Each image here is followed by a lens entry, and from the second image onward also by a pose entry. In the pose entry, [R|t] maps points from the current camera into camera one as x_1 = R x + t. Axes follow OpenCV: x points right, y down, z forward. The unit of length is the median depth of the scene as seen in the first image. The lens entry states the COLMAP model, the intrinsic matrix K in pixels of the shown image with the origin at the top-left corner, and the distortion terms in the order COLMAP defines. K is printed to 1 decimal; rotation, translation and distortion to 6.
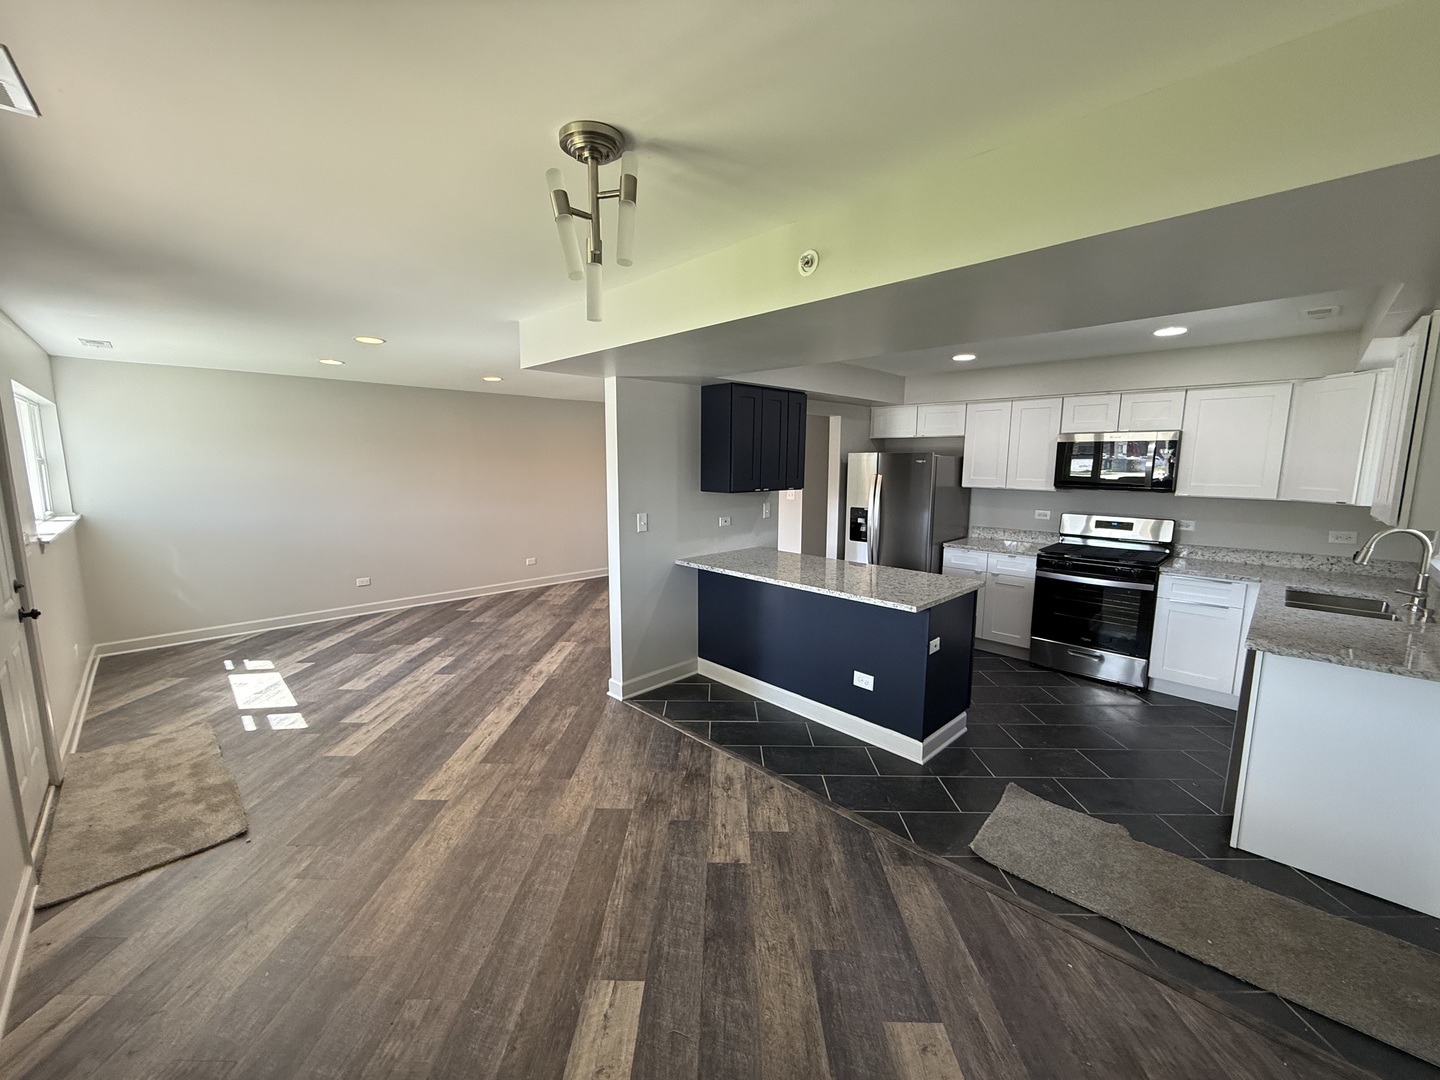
lens RADIAL K [[571.5, 0, 714.1], [0, 571.5, 540.0], [0, 0, 1]] dist [0.000052, -0.000527]
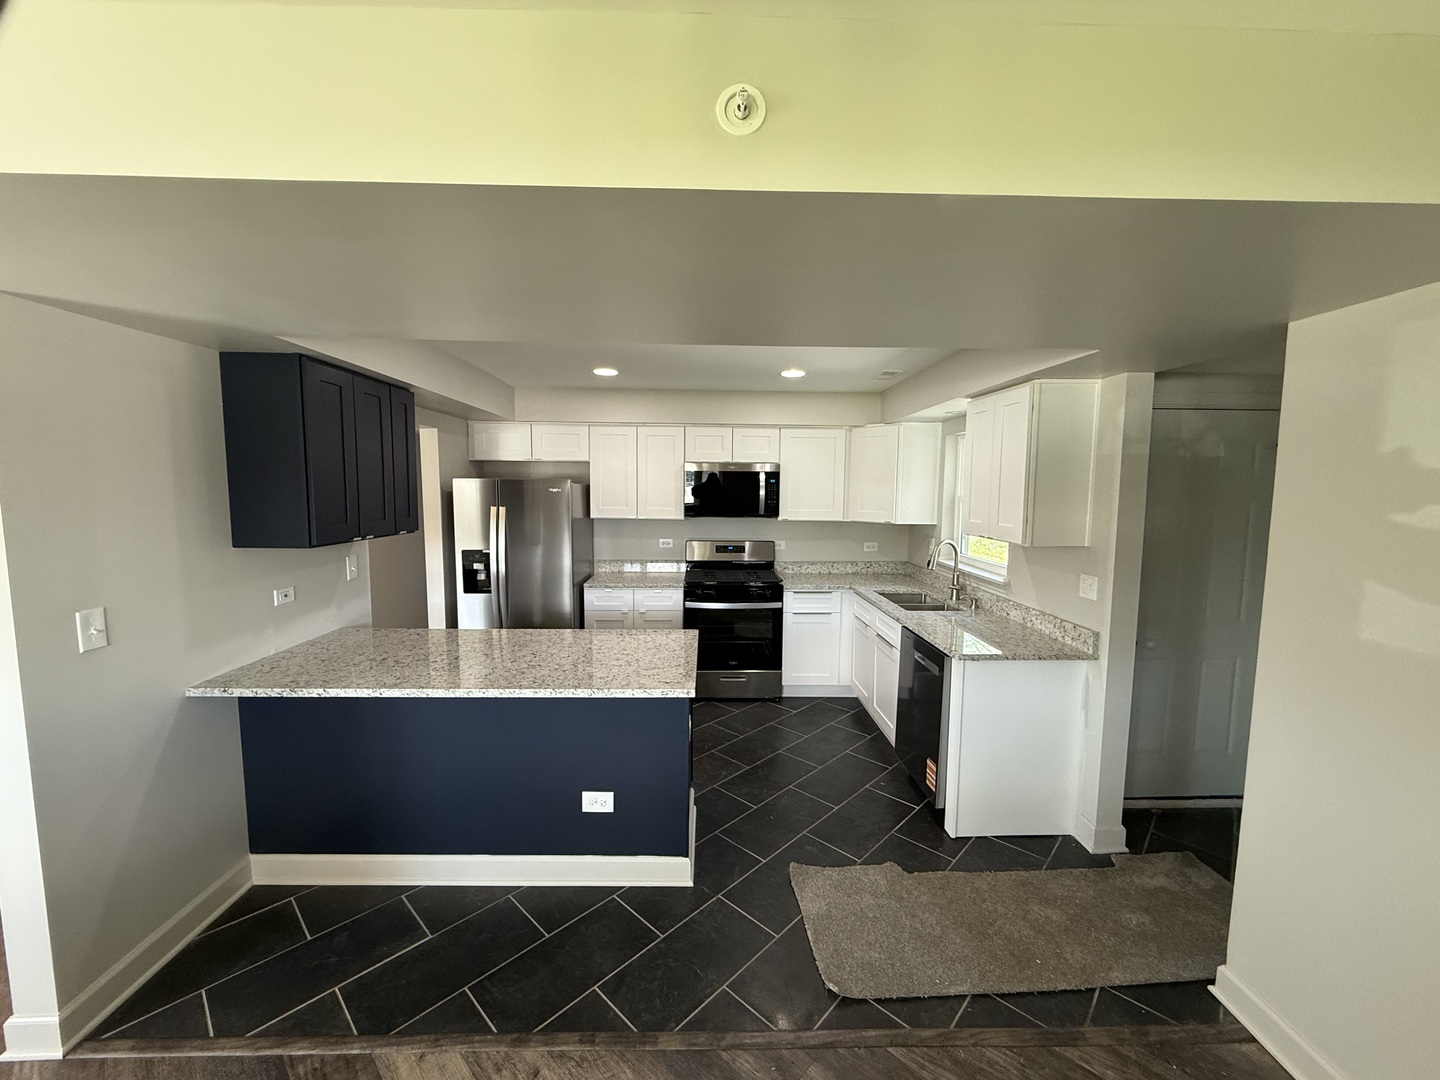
lens RADIAL K [[571.5, 0, 715.3], [0, 571.5, 541.0], [0, 0, 1]] dist [0.000052, -0.000527]
pose [[0.682508, -0.067453, 0.727759, -0.113463], [0.096140, 0.995366, 0.002093, -0.053968], [-0.724527, 0.068538, 0.685830, 0.333794]]
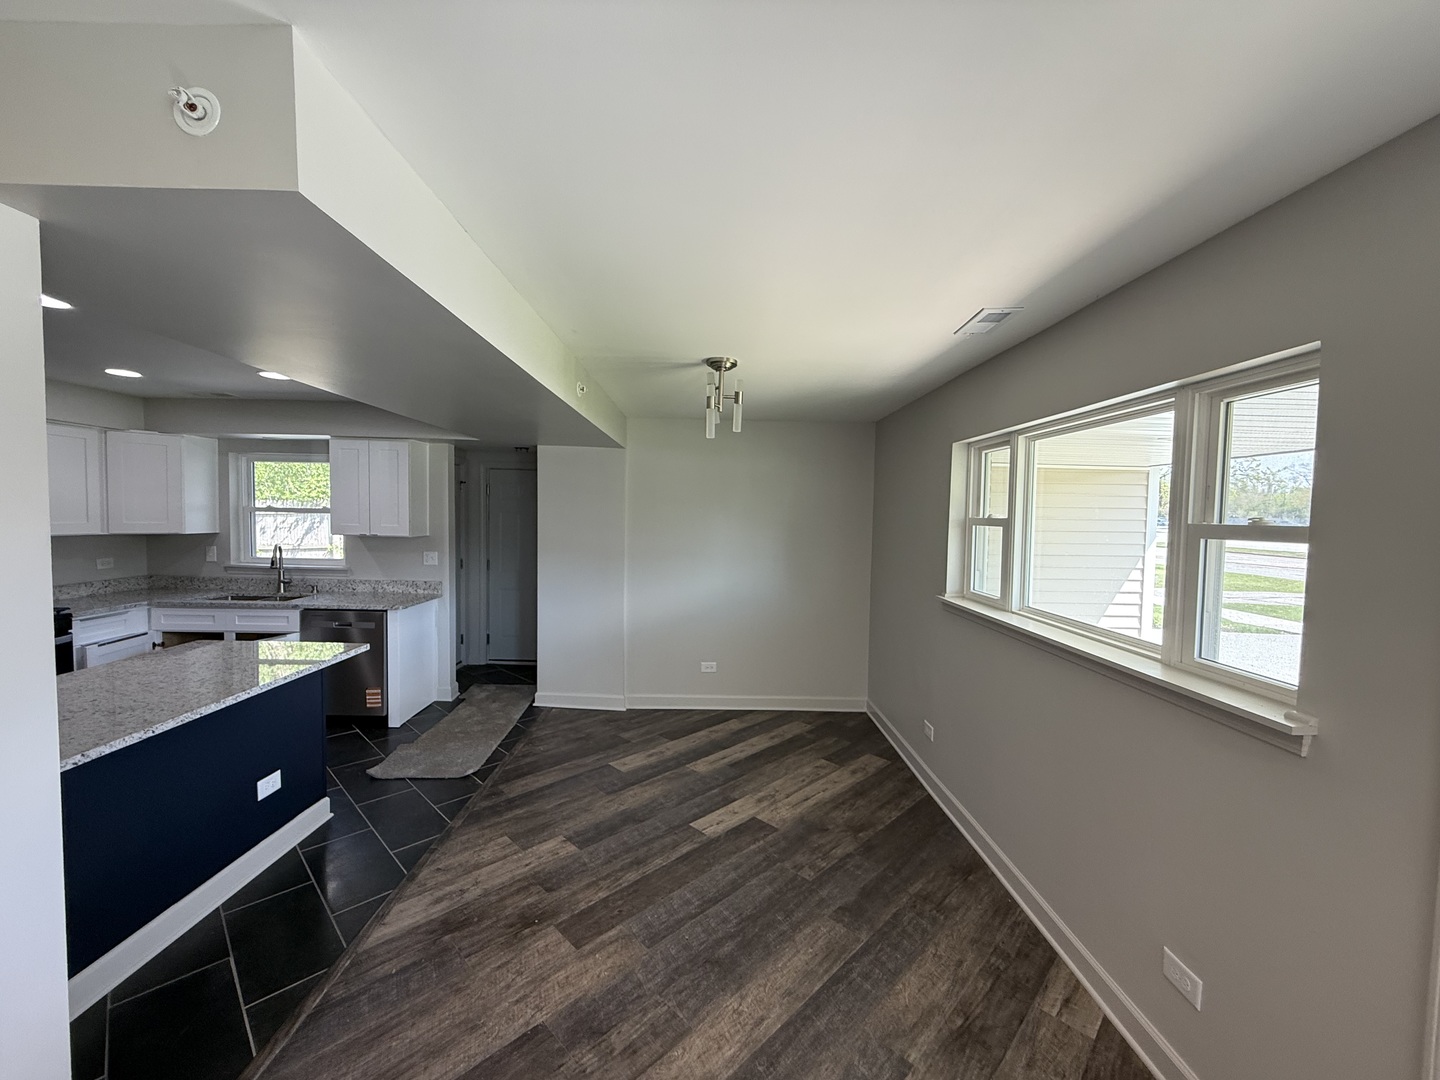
lens RADIAL K [[571.5, 0, 714.2], [0, 571.5, 542.4], [0, 0, 1]] dist [0.000052, -0.000527]
pose [[-0.721966, -0.054305, 0.689794, -0.594472], [0.072732, 0.985437, 0.153704, -0.132256], [-0.688095, 0.161139, -0.707502, 0.929194]]
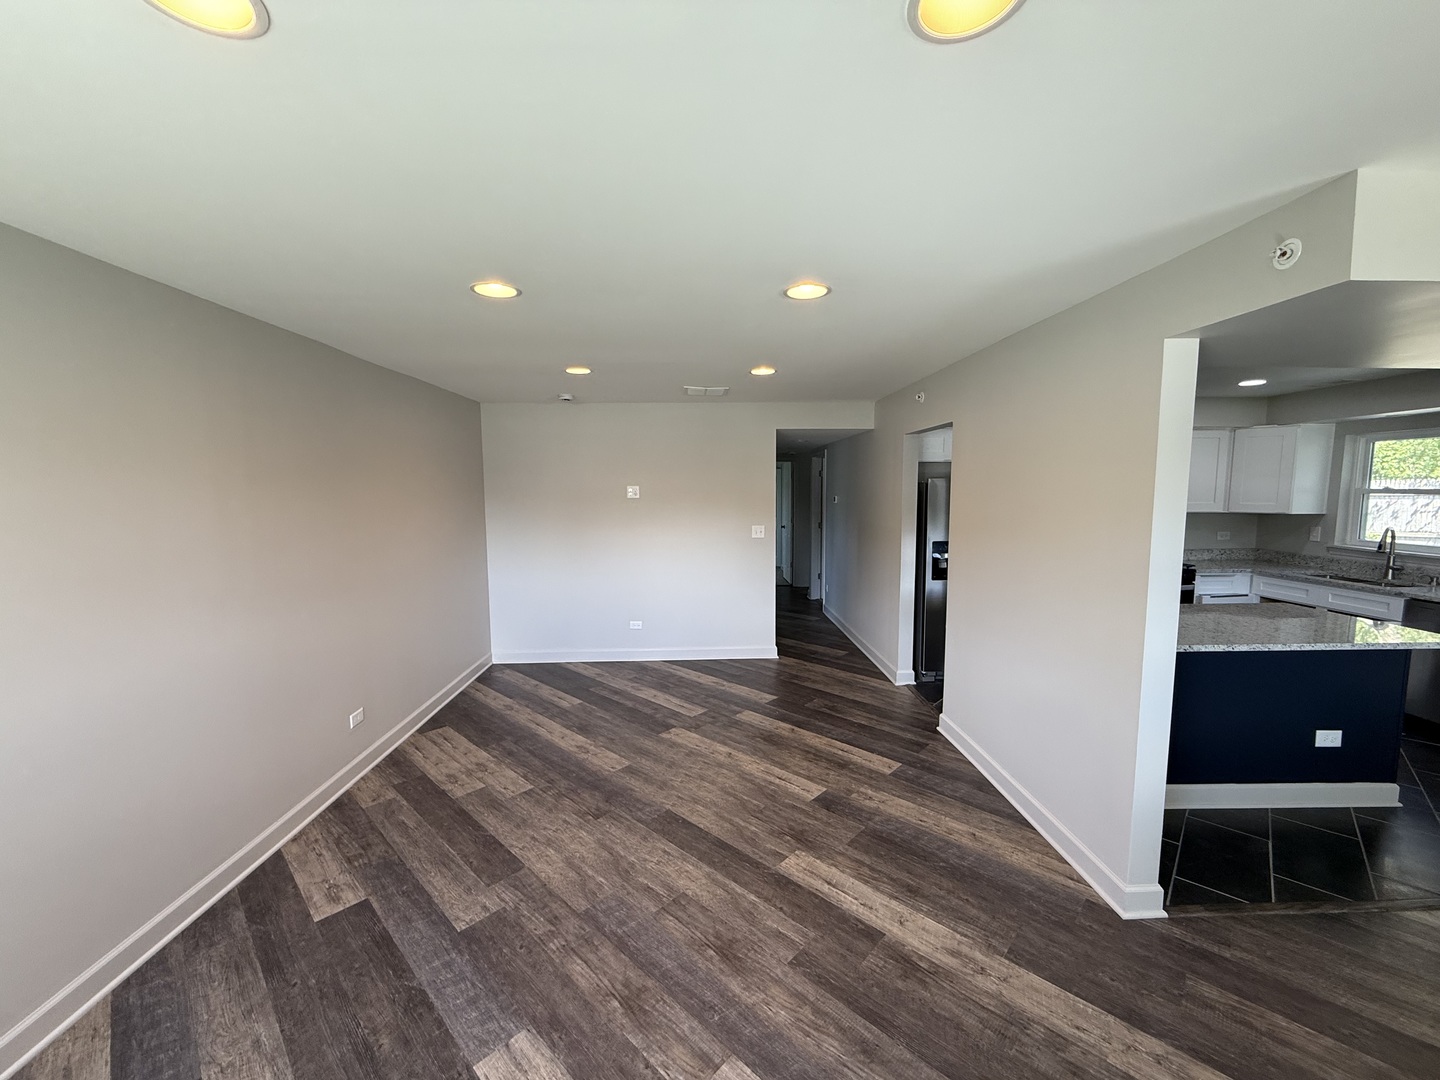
lens RADIAL K [[571.5, 0, 716.4], [0, 571.5, 541.8], [0, 0, 1]] dist [0.000052, -0.000527]
pose [[0.678498, -0.078507, 0.730395, -0.843295], [0.109022, 0.994024, 0.005568, -0.135581], [-0.726468, 0.075851, 0.683002, 0.912131]]
